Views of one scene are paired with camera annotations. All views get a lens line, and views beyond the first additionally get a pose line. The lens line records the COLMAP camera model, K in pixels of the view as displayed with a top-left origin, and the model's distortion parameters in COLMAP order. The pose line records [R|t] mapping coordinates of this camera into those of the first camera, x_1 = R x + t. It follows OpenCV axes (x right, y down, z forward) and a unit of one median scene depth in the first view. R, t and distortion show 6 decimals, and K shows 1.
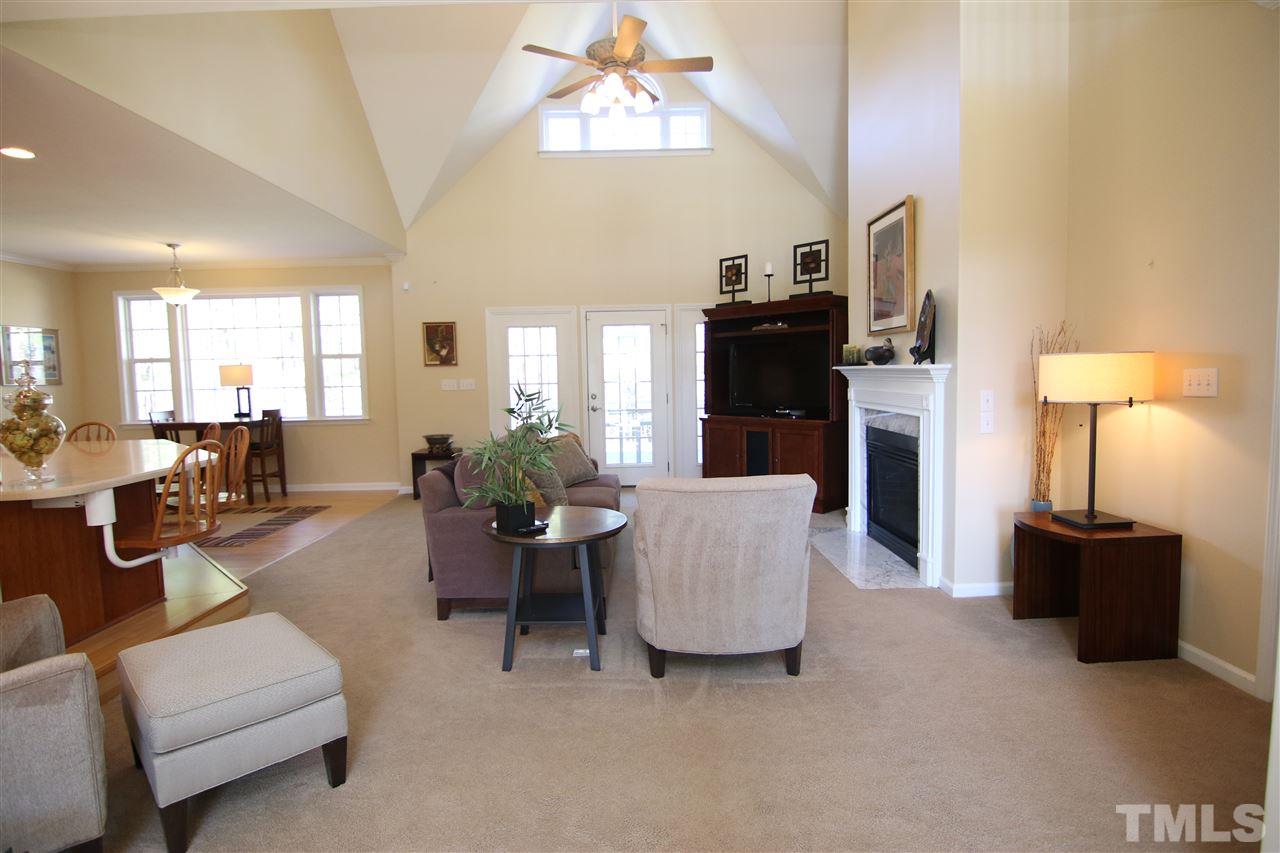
lens RADIAL K [[650.0, 0, 637.1], [0, 650.0, 421.3], [0, 0, 1]] dist [-0.004241, -0.010350]
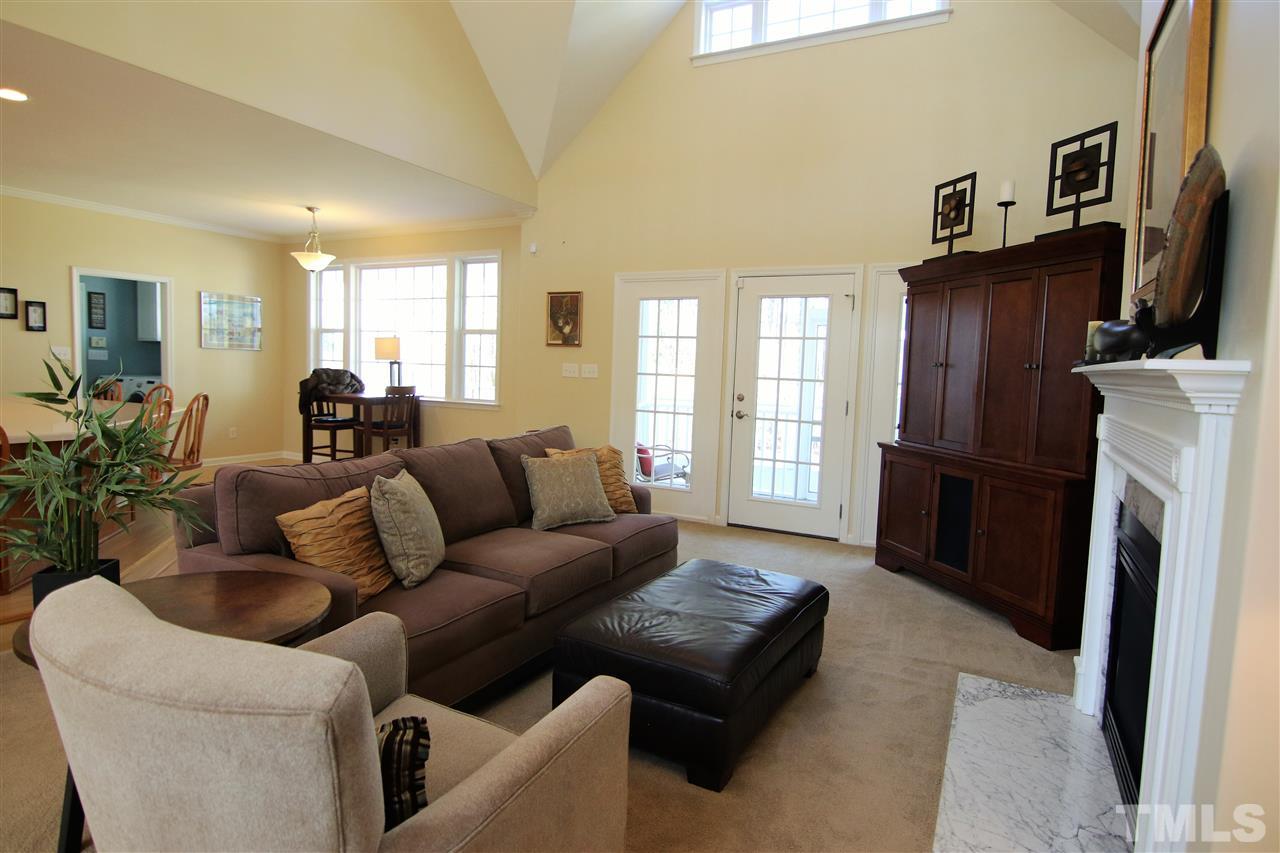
lens RADIAL K [[694.7, 0, 640.0], [0, 694.7, 426.5], [0, 0, 1]] dist [0.002256, -0.023627]
pose [[0.880002, 0.090027, -0.466361, 0.199244], [-0.086479, 0.995830, 0.029054, -0.019973], [0.467032, 0.014763, 0.884117, 0.290988]]
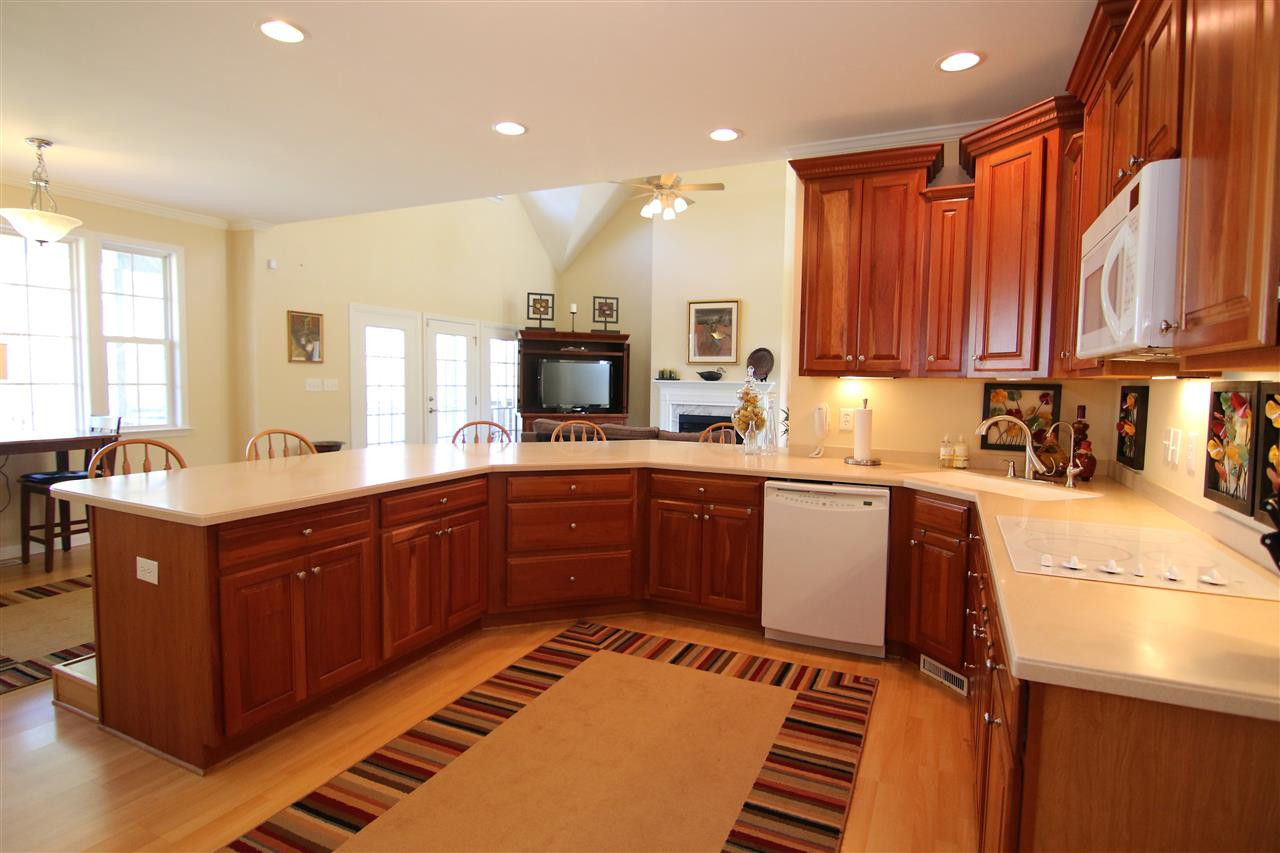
lens RADIAL K [[650.0, 0, 637.1], [0, 650.0, 421.3], [0, 0, 1]] dist [-0.004241, -0.010350]
pose [[0.447826, -0.027232, 0.893706, -0.903270], [0.039214, 0.999173, 0.010796, 0.000388], [-0.893260, 0.030211, 0.448523, 0.227107]]
